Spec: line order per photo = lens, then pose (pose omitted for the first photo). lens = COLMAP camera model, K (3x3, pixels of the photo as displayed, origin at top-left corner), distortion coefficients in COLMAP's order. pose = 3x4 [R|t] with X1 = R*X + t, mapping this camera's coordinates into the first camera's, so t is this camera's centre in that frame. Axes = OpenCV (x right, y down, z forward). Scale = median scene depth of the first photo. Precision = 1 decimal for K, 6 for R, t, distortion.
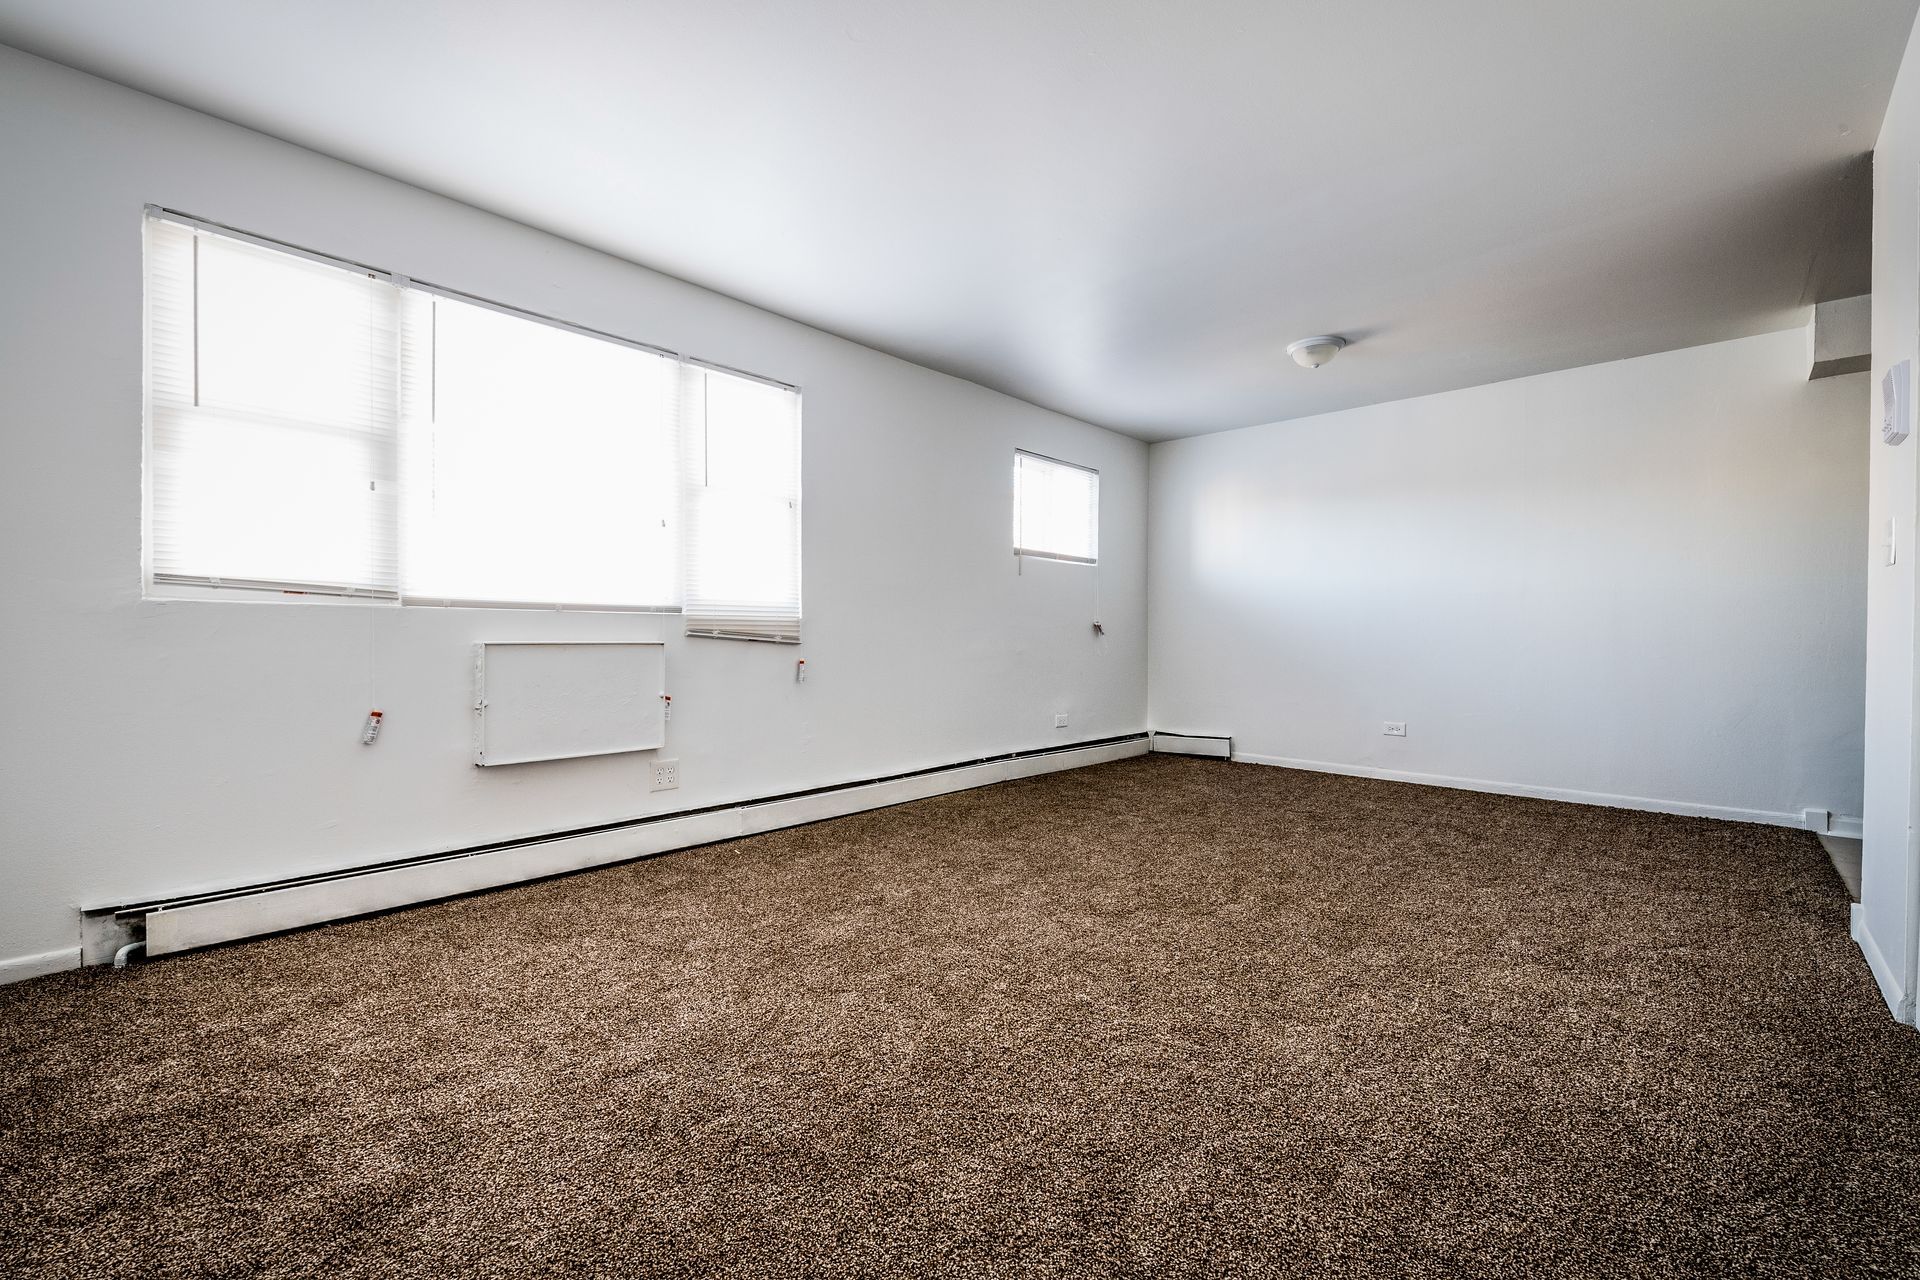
lens RADIAL K [[783.8, 0, 956.7], [0, 783.8, 639.1], [0, 0, 1]] dist [0.003364, -0.003871]
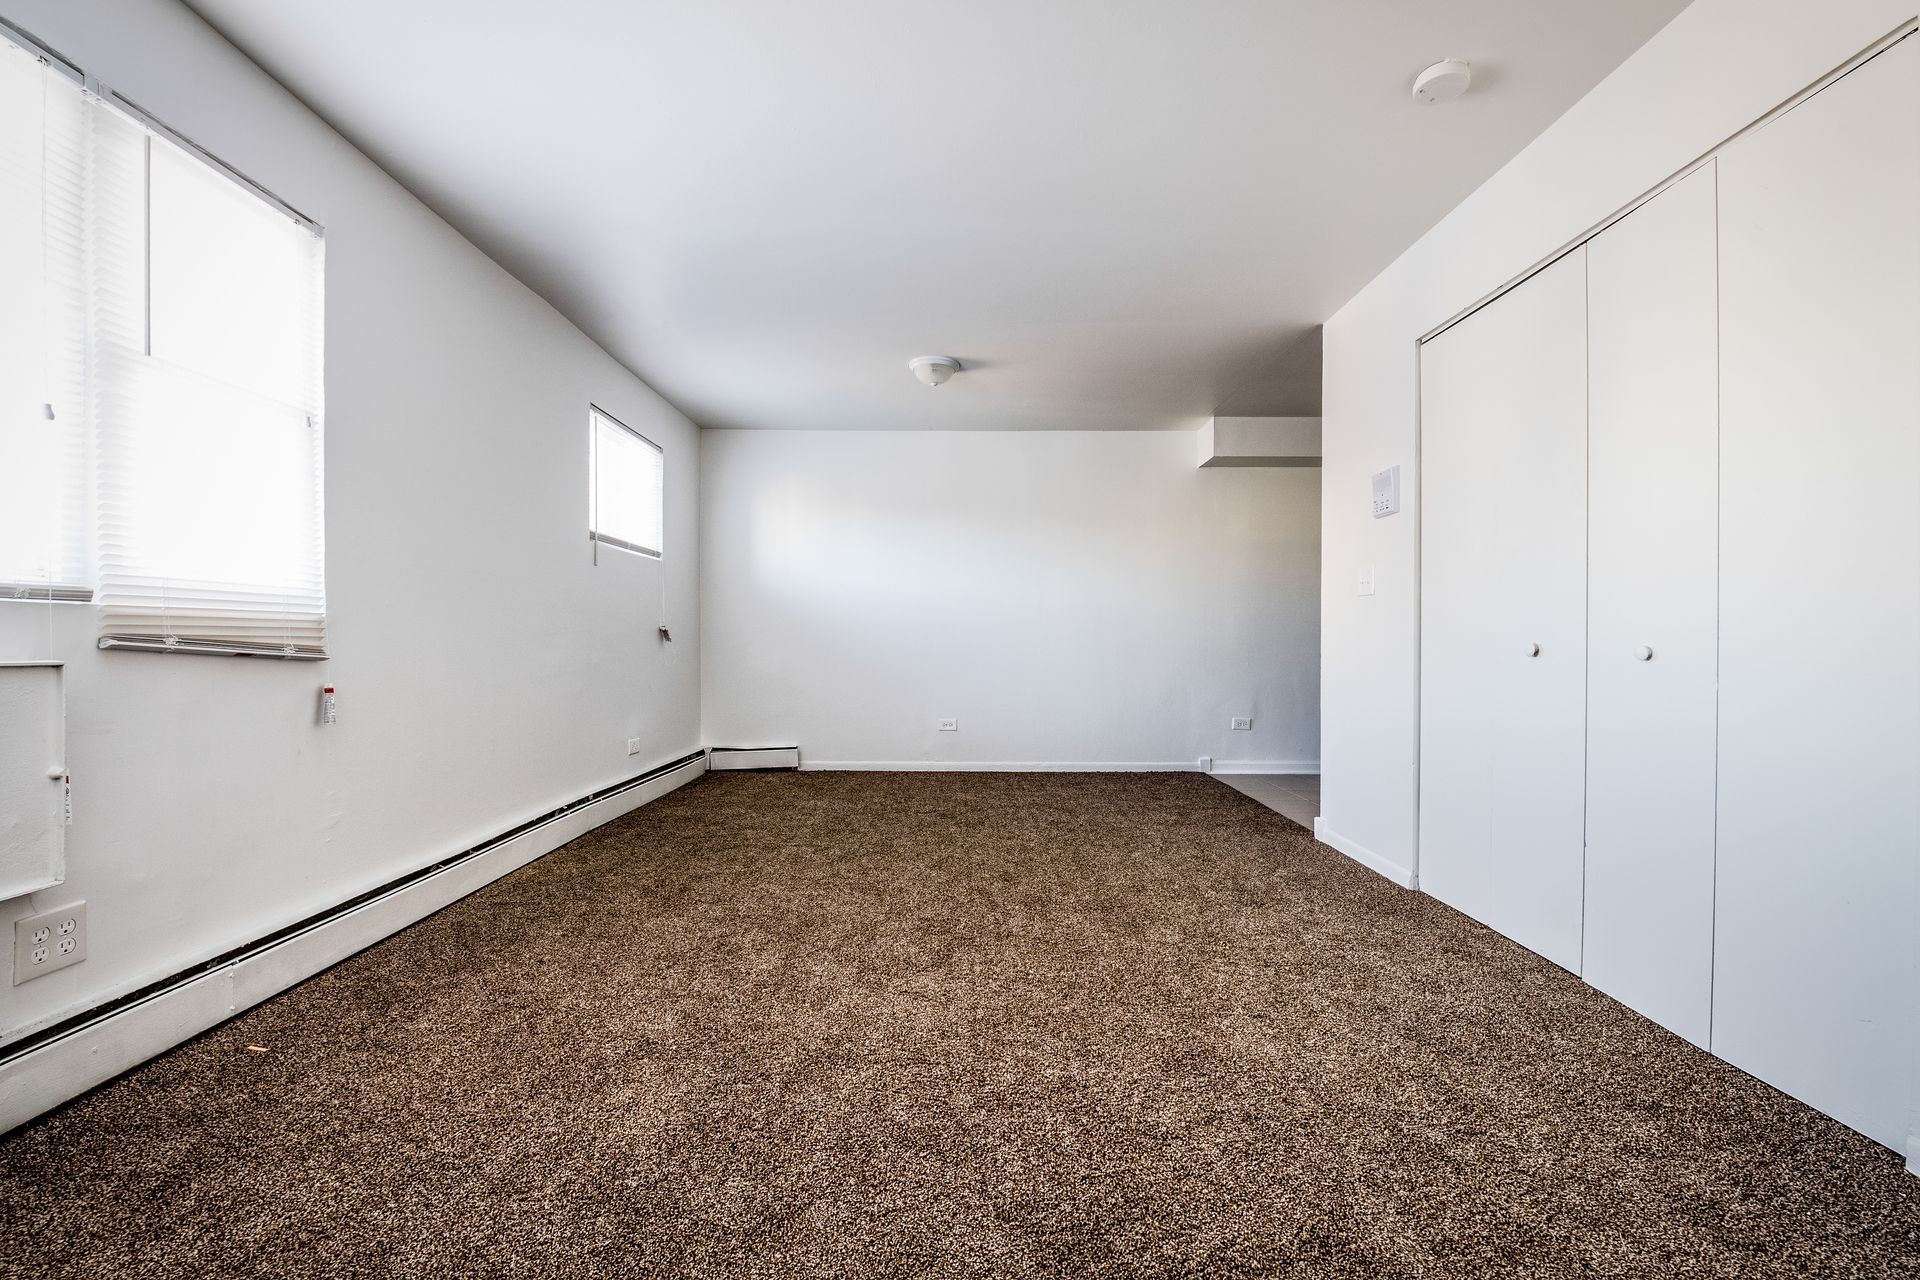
lens RADIAL K [[783.8, 0, 961.7], [0, 783.8, 639.2], [0, 0, 1]] dist [0.003364, -0.003871]
pose [[0.724099, -0.002063, 0.689693, -0.266703], [0.006372, 0.999973, -0.003699, -0.003980], [-0.689667, 0.007073, 0.724092, 0.246260]]
